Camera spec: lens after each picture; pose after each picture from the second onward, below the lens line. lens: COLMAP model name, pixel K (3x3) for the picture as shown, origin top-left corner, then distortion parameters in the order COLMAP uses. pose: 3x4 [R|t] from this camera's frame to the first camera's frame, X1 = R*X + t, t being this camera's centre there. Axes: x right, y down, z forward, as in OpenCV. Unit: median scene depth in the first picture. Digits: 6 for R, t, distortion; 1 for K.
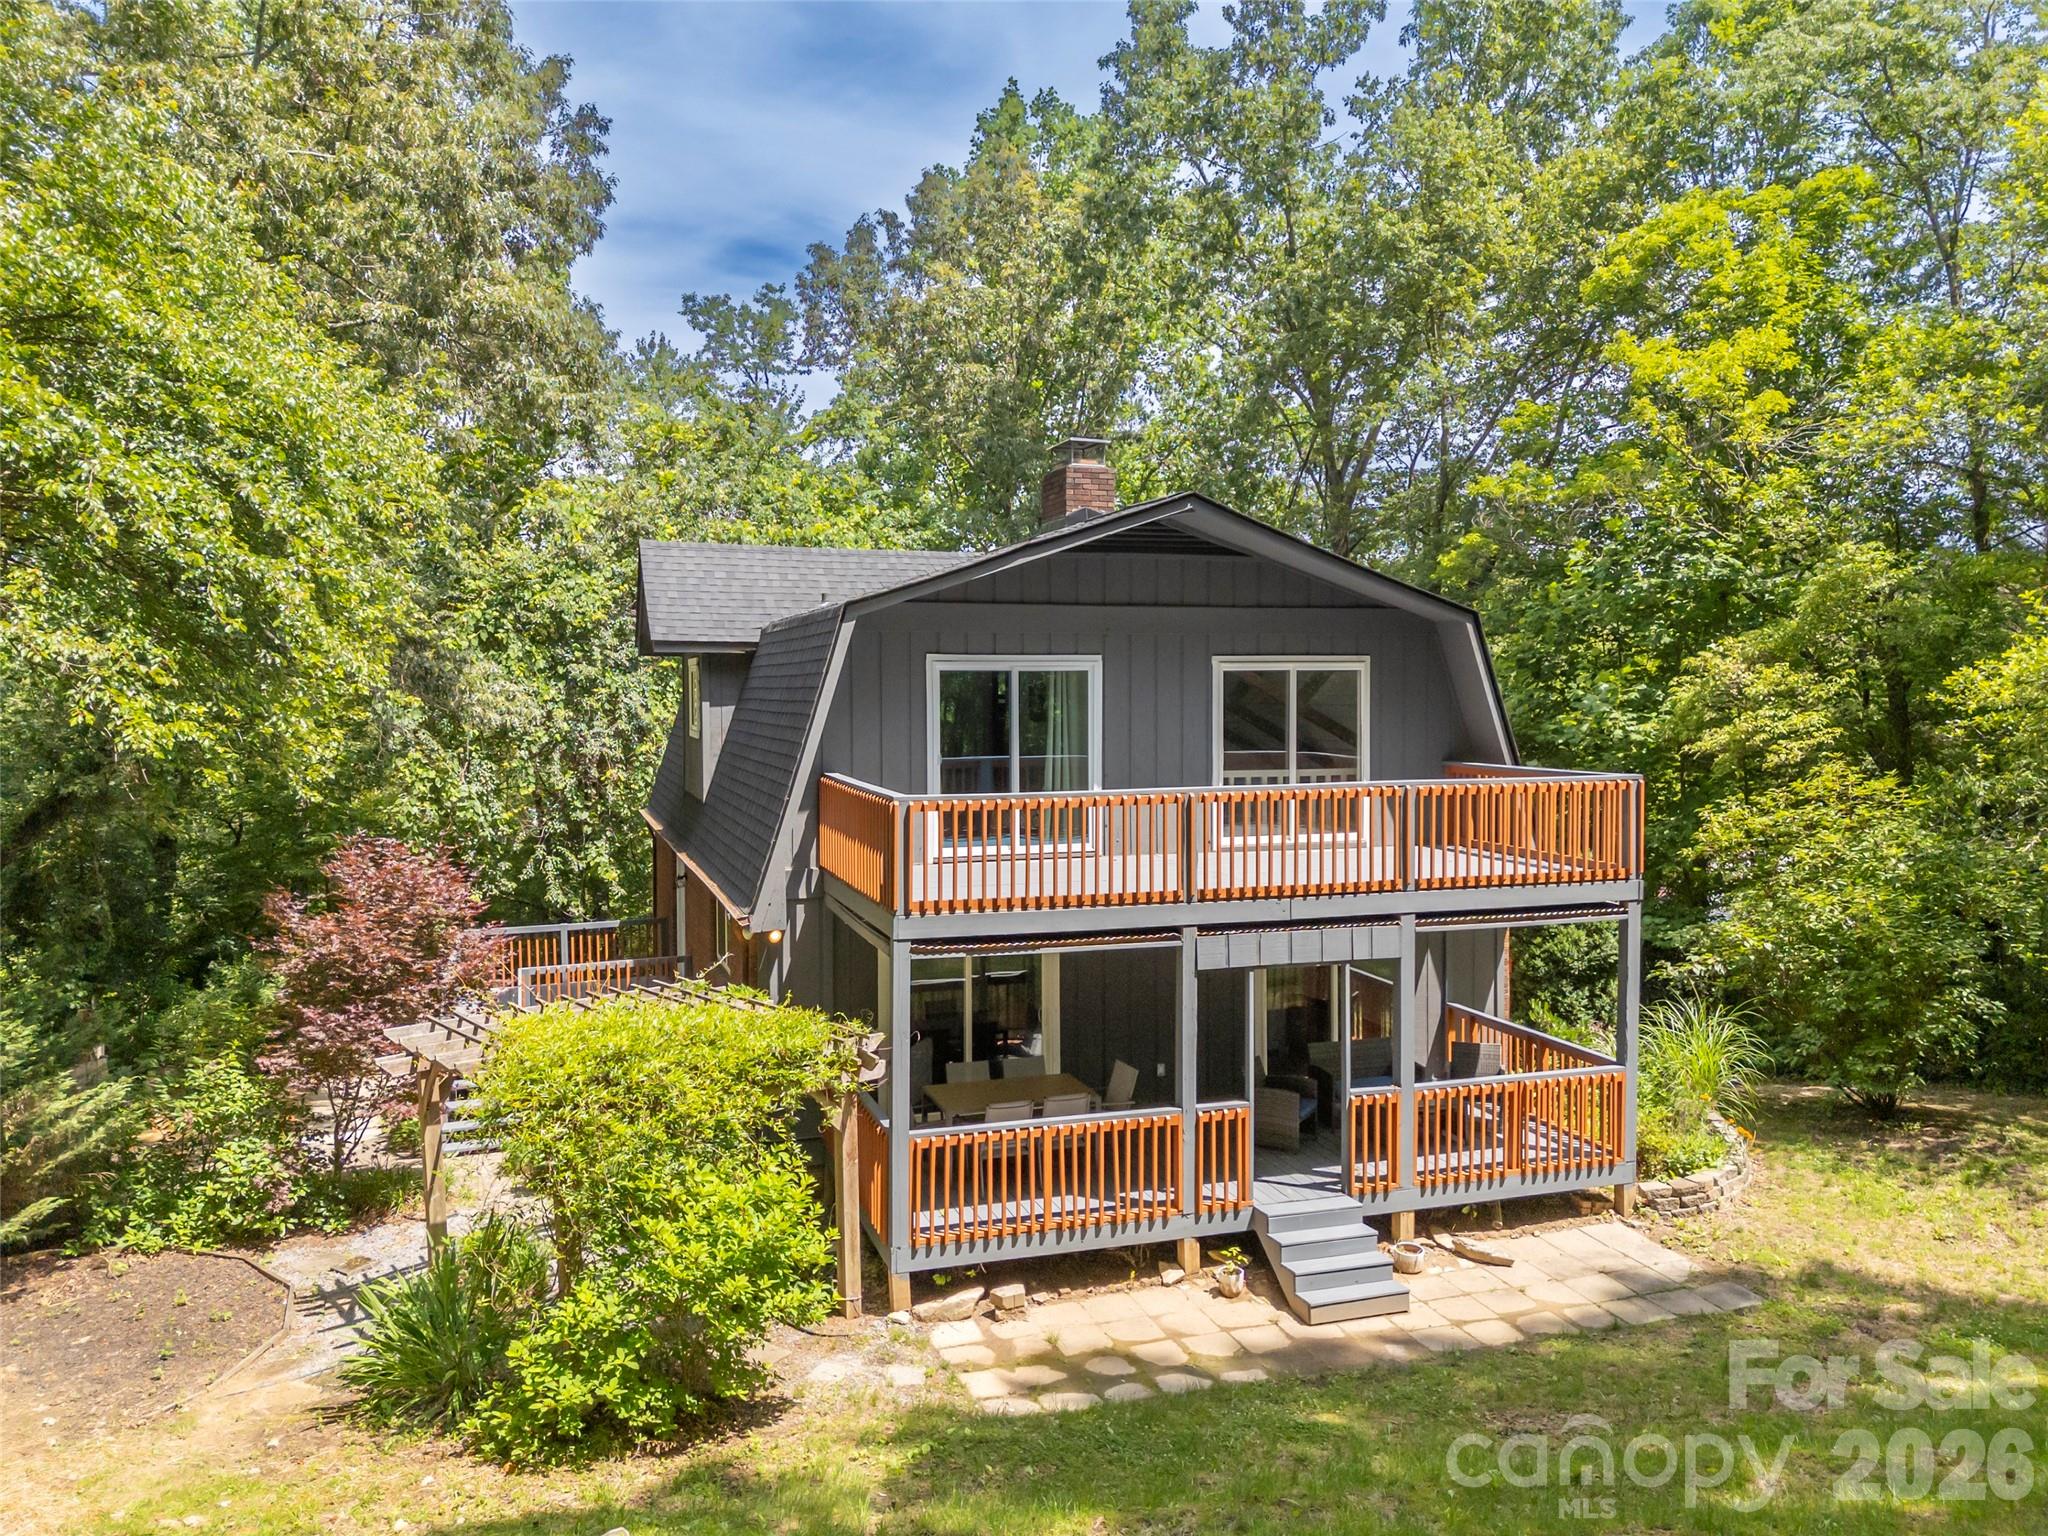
lens RADIAL K [[1489.9, 0, 1027.7], [0, 1489.9, 769.6], [0, 0, 1]] dist [0.071096, -0.032121]
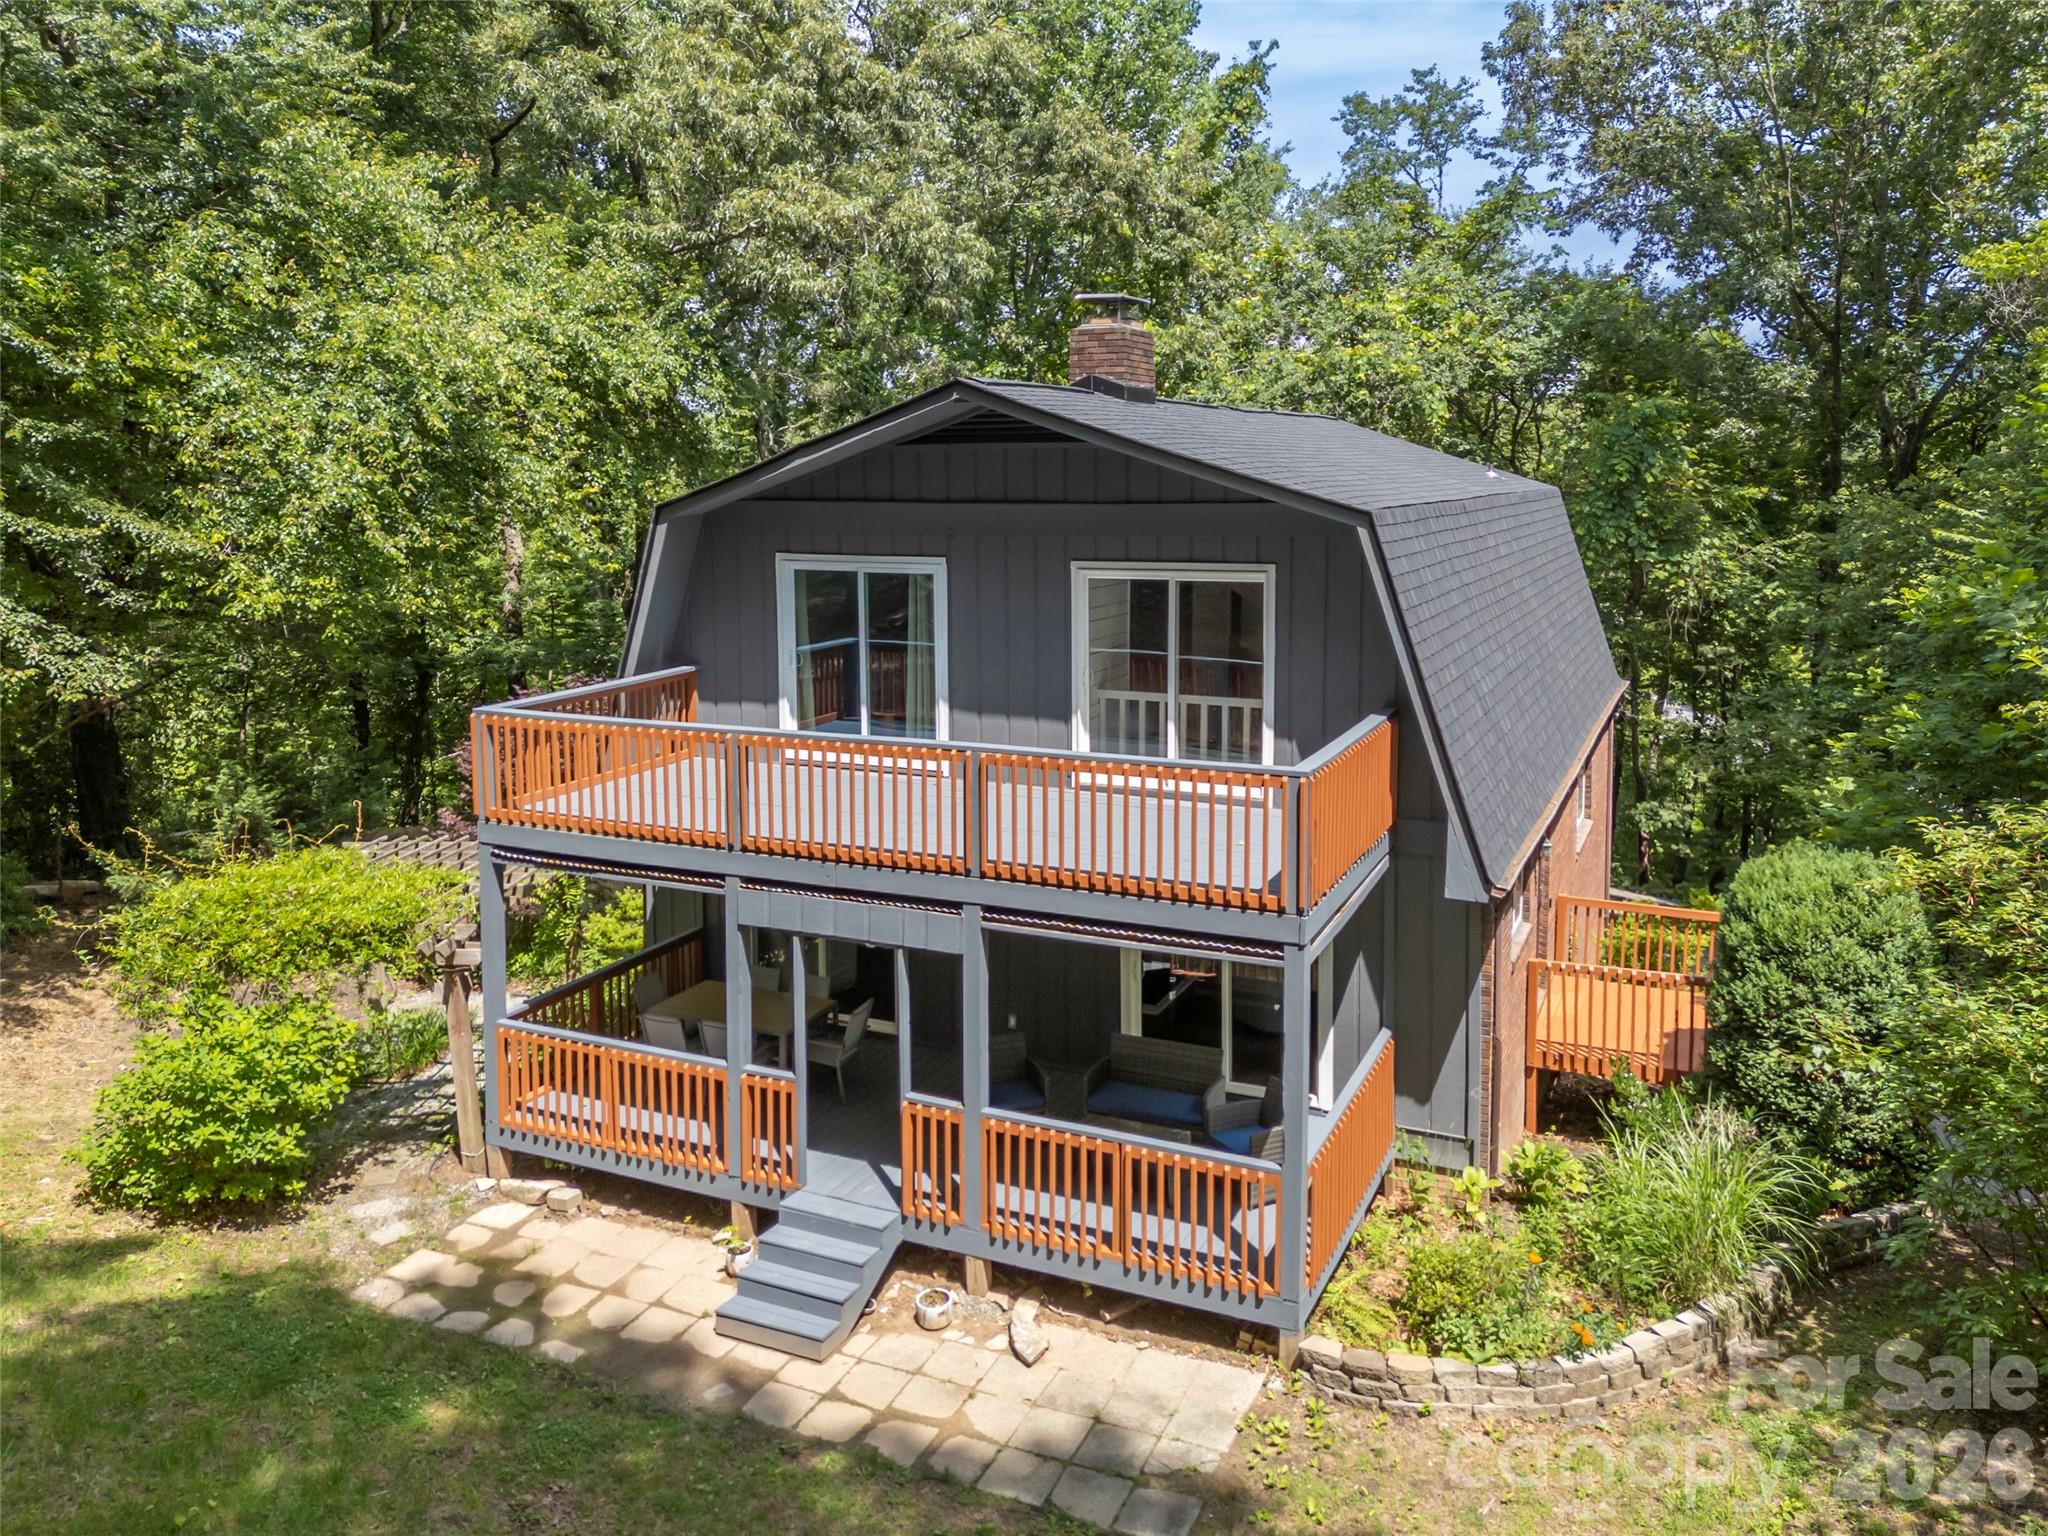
lens RADIAL K [[1489.9, 0, 1032.8], [0, 1489.9, 667.1], [0, 0, 1]] dist [0.071096, -0.032121]
pose [[0.738675, 0.084096, -0.668796, 0.757520], [-0.037534, 0.995779, 0.083755, -0.095714], [0.673016, -0.036765, 0.738713, 0.392746]]
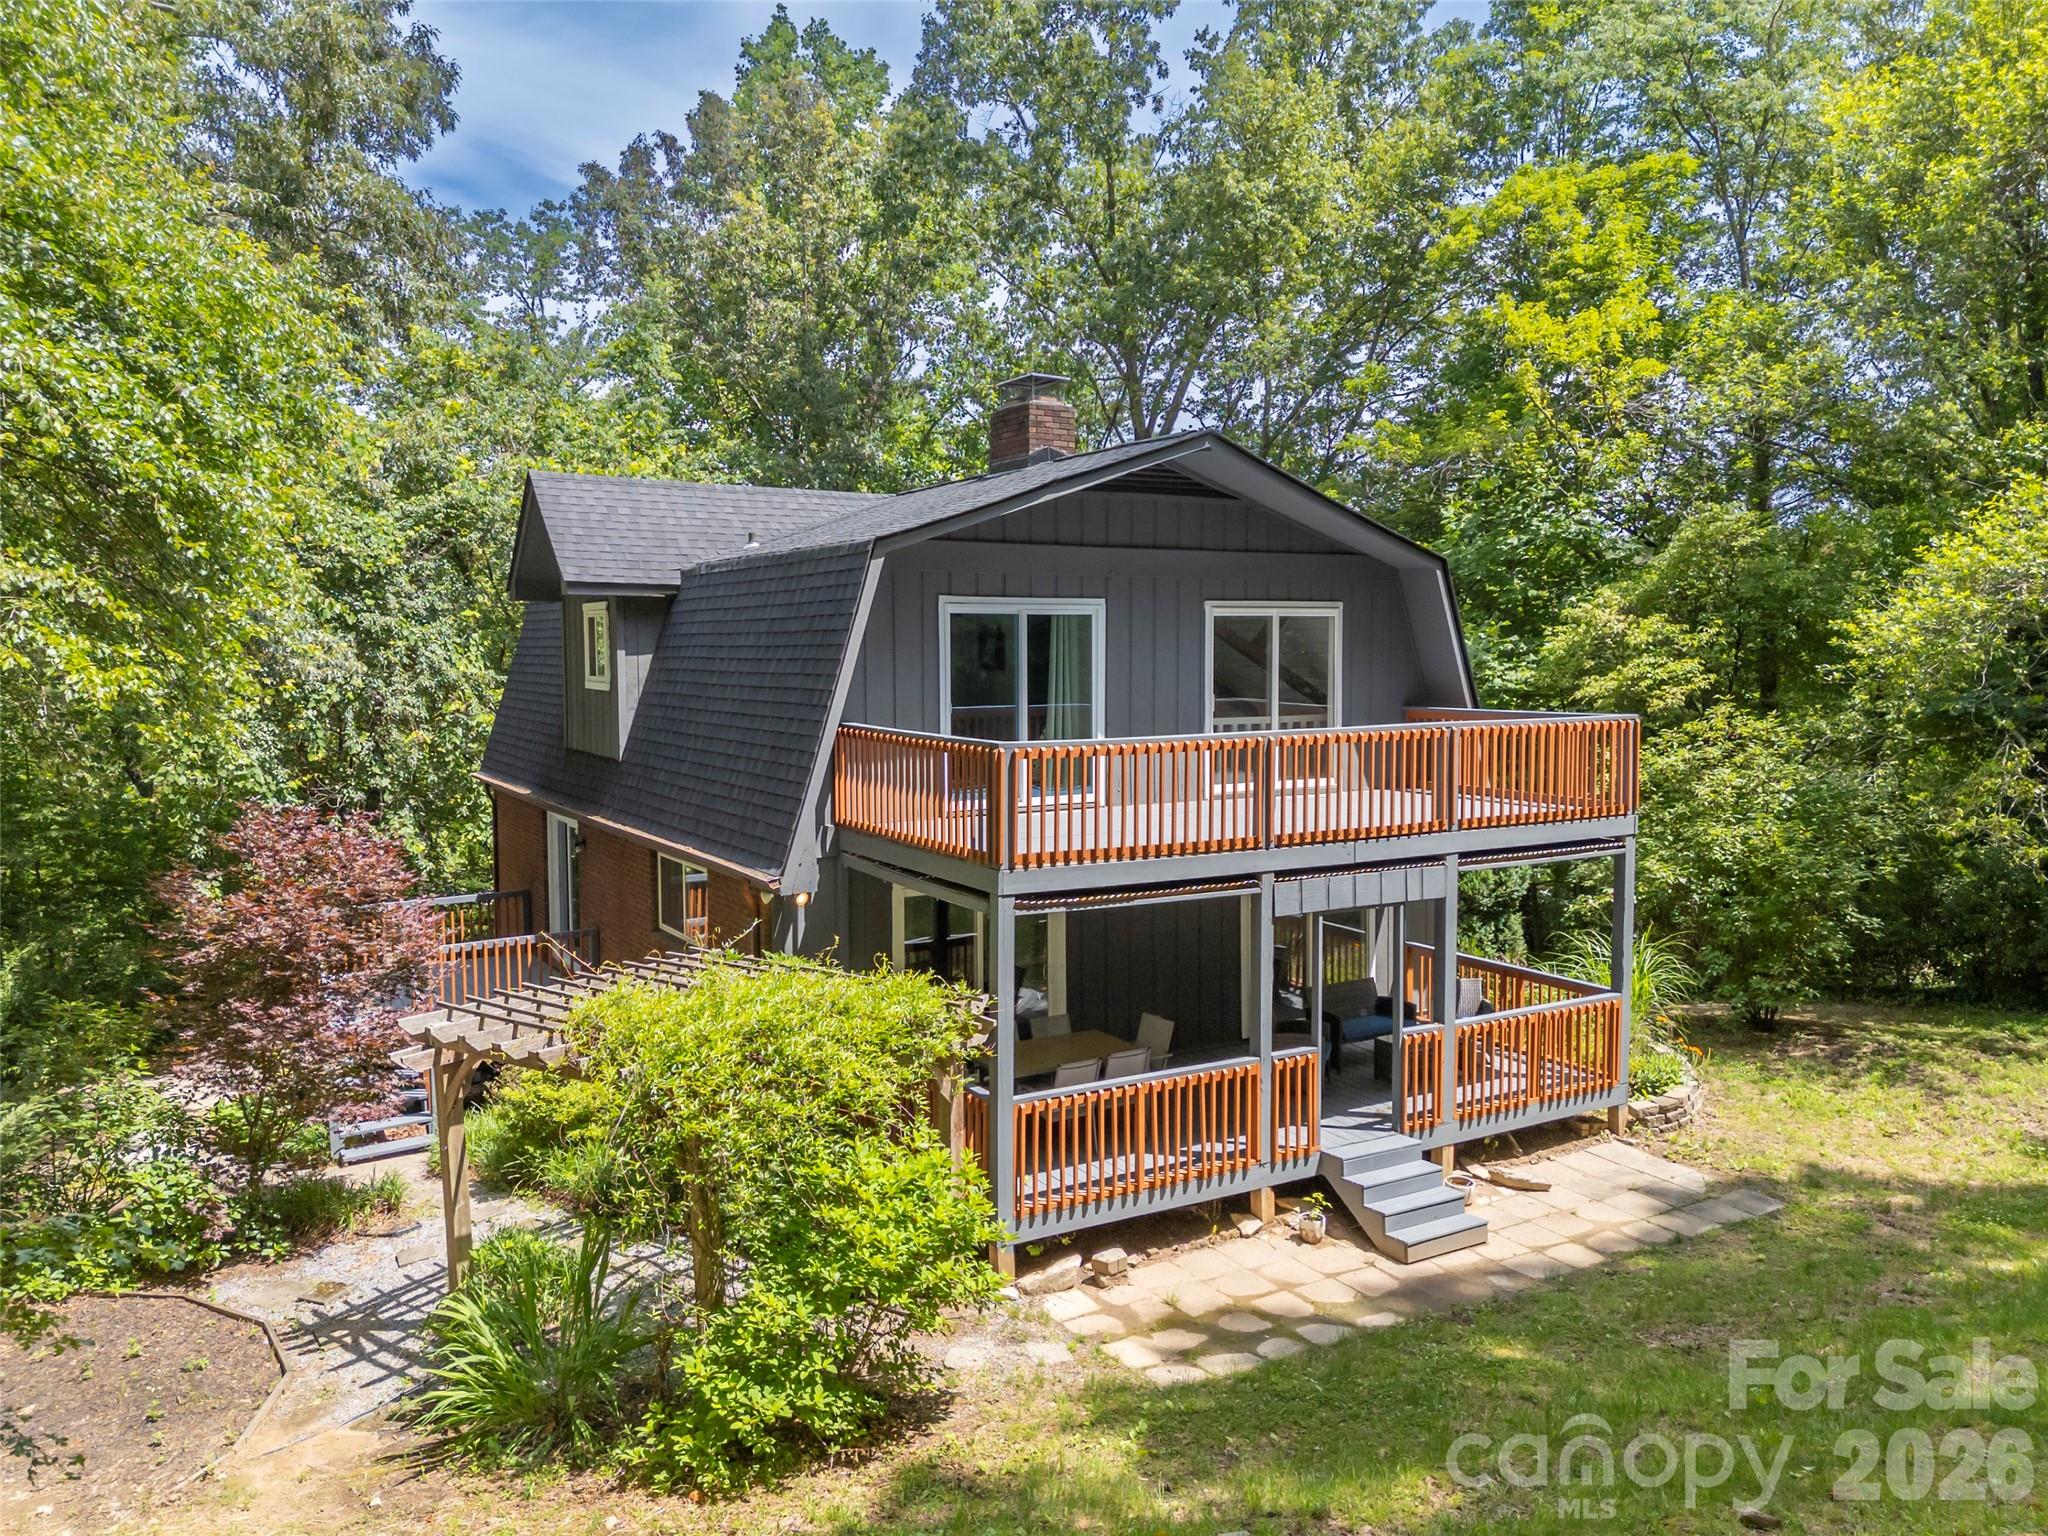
lens RADIAL K [[1489.9, 0, 1029.2], [0, 1489.9, 765.7], [0, 0, 1]] dist [0.071096, -0.032121]
pose [[0.977214, -0.017052, 0.211572, -0.221654], [0.012296, 0.999642, 0.023776, 0.008619], [-0.211902, -0.020632, 0.977073, 0.067216]]
